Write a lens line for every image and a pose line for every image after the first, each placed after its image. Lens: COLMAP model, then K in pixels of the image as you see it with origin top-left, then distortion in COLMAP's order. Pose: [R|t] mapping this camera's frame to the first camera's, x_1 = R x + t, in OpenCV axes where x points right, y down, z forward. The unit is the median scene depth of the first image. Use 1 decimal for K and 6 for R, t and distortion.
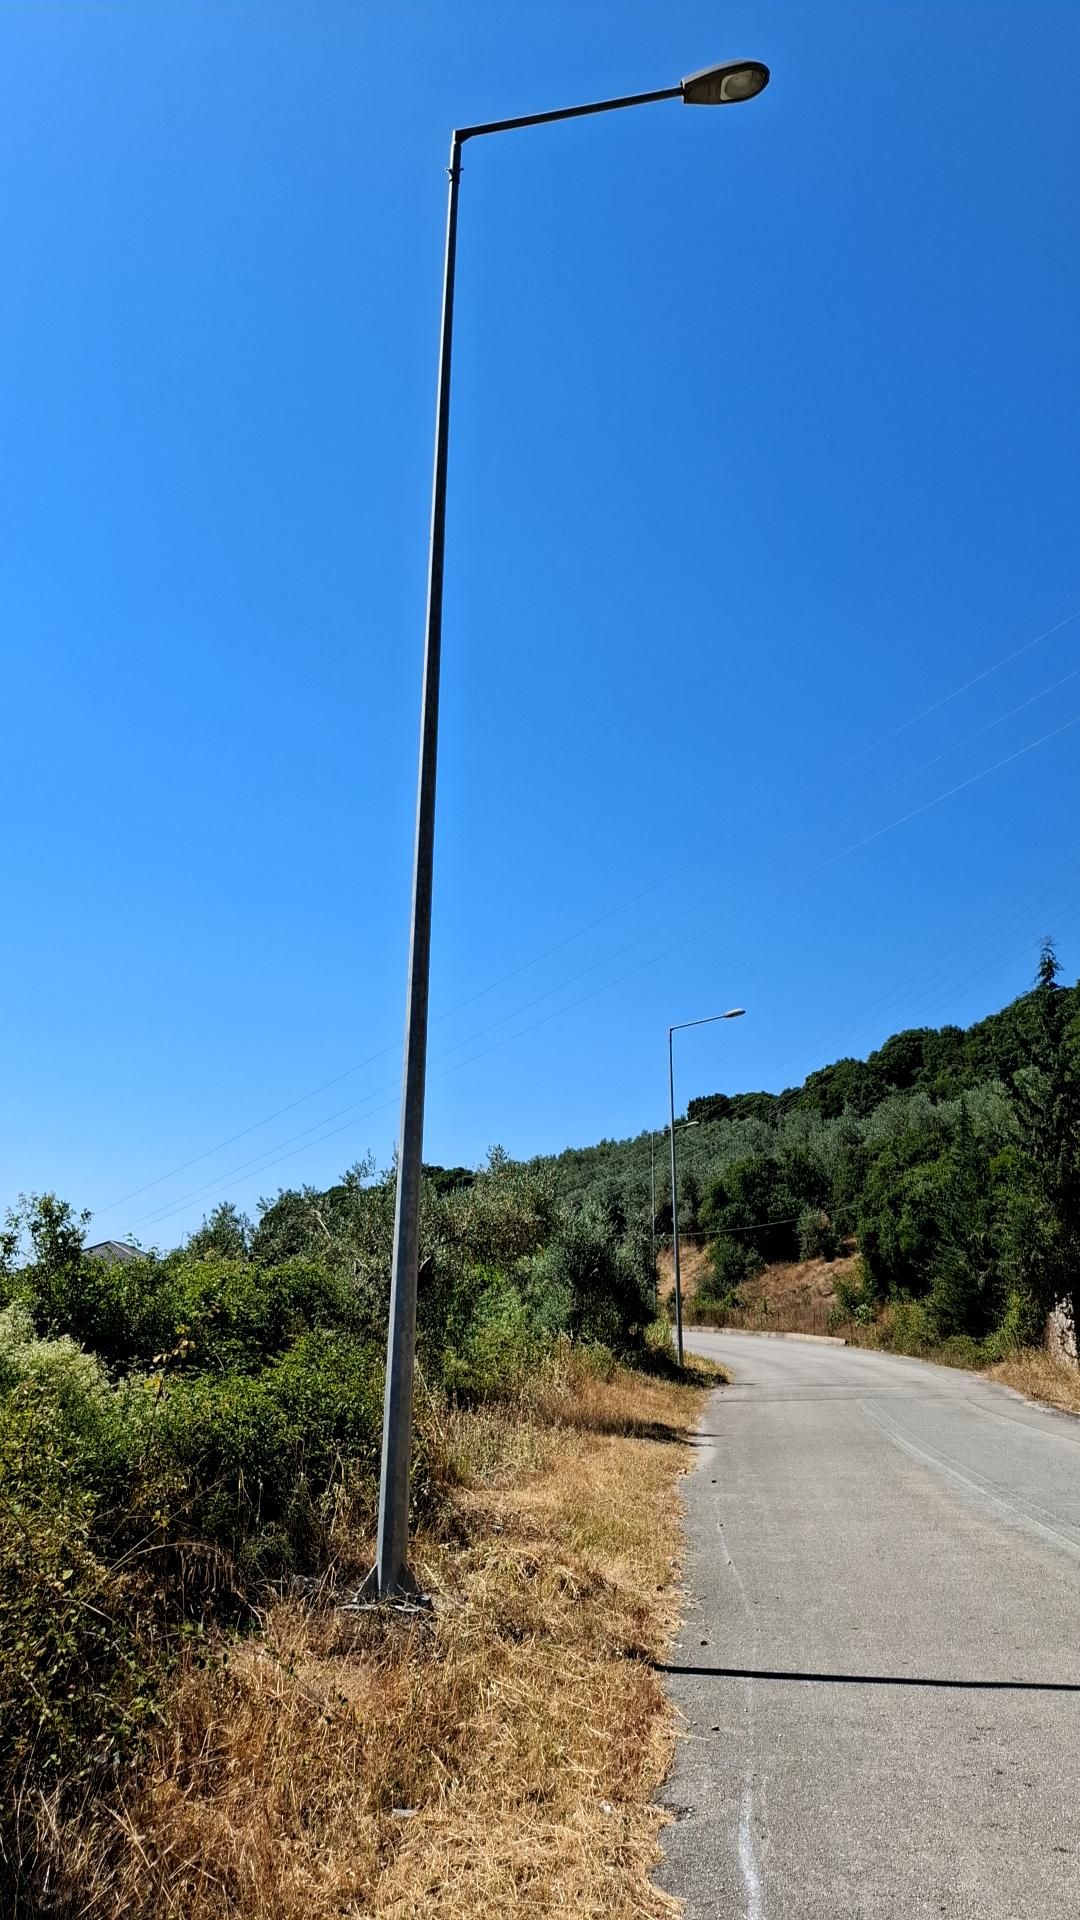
lens RADIAL K [[1211.6, 0, 540.0], [0, 1211.6, 960.0], [0, 0, 1]] dist [0.002721, -0.000062]
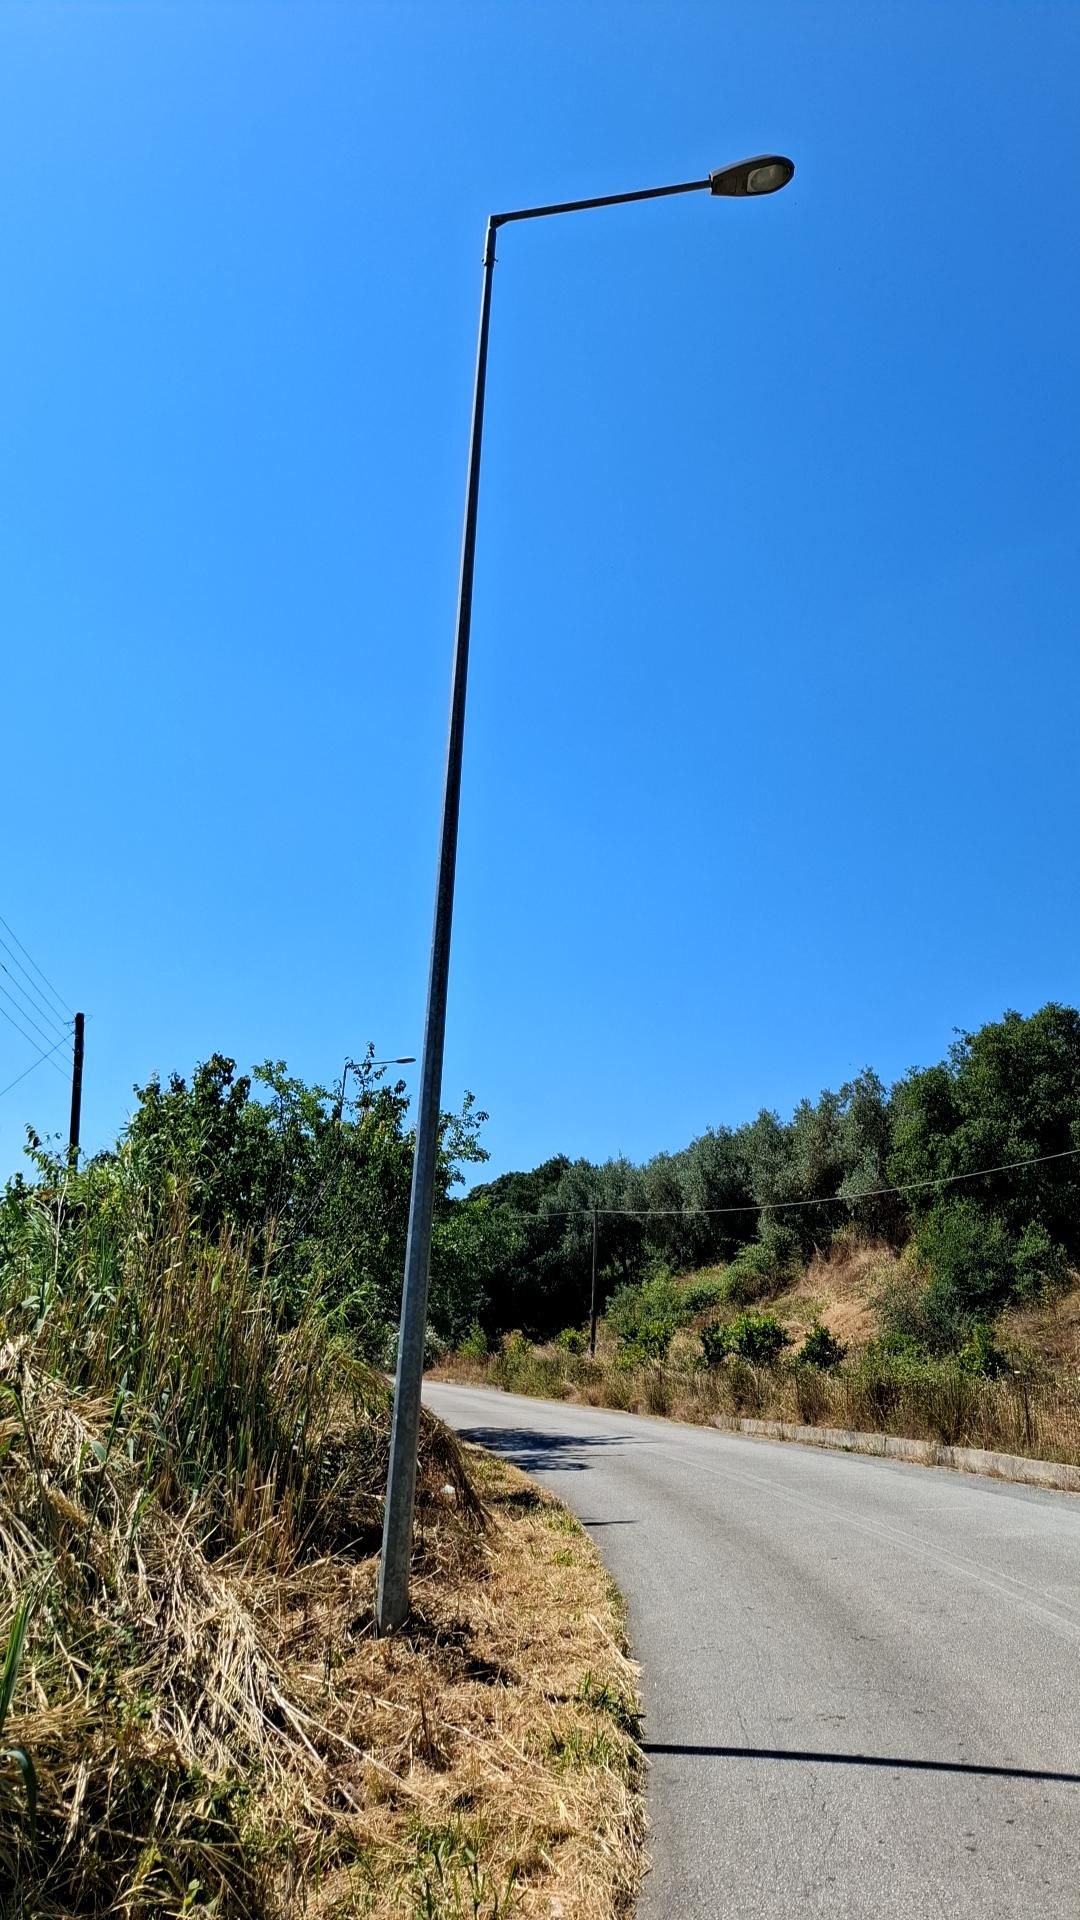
lens RADIAL K [[1211.6, 0, 540.0], [0, 1211.6, 960.0], [0, 0, 1]] dist [0.002721, -0.000062]
pose [[0.985381, -0.012323, -0.169921, 0.092923], [0.002809, 0.998420, -0.056122, 0.182962], [0.170344, 0.054825, 0.983858, 0.622029]]
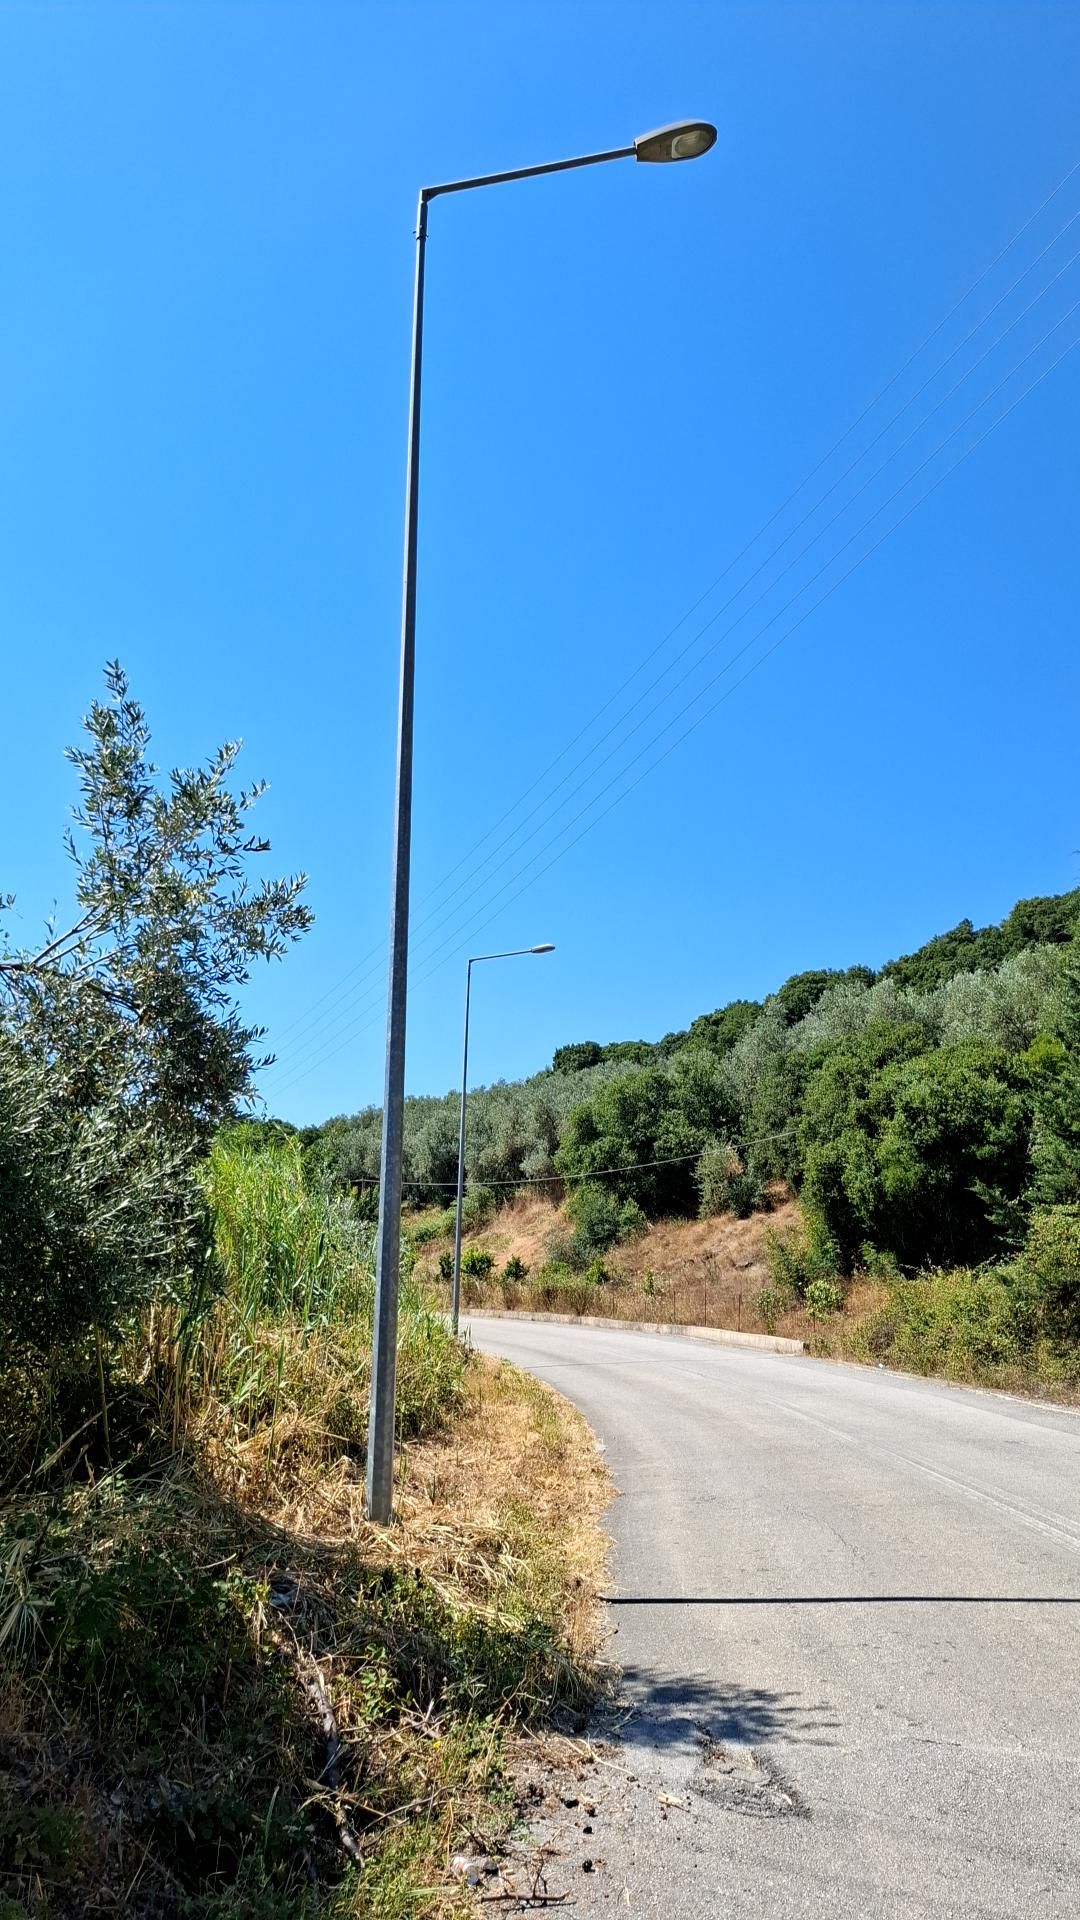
lens RADIAL K [[1211.6, 0, 540.0], [0, 1211.6, 960.0], [0, 0, 1]] dist [0.002721, -0.000062]
pose [[0.994018, 0.040243, 0.101529, 0.050720], [-0.041723, 0.999051, 0.012492, 0.098798], [-0.100930, -0.016653, 0.994754, 0.334909]]
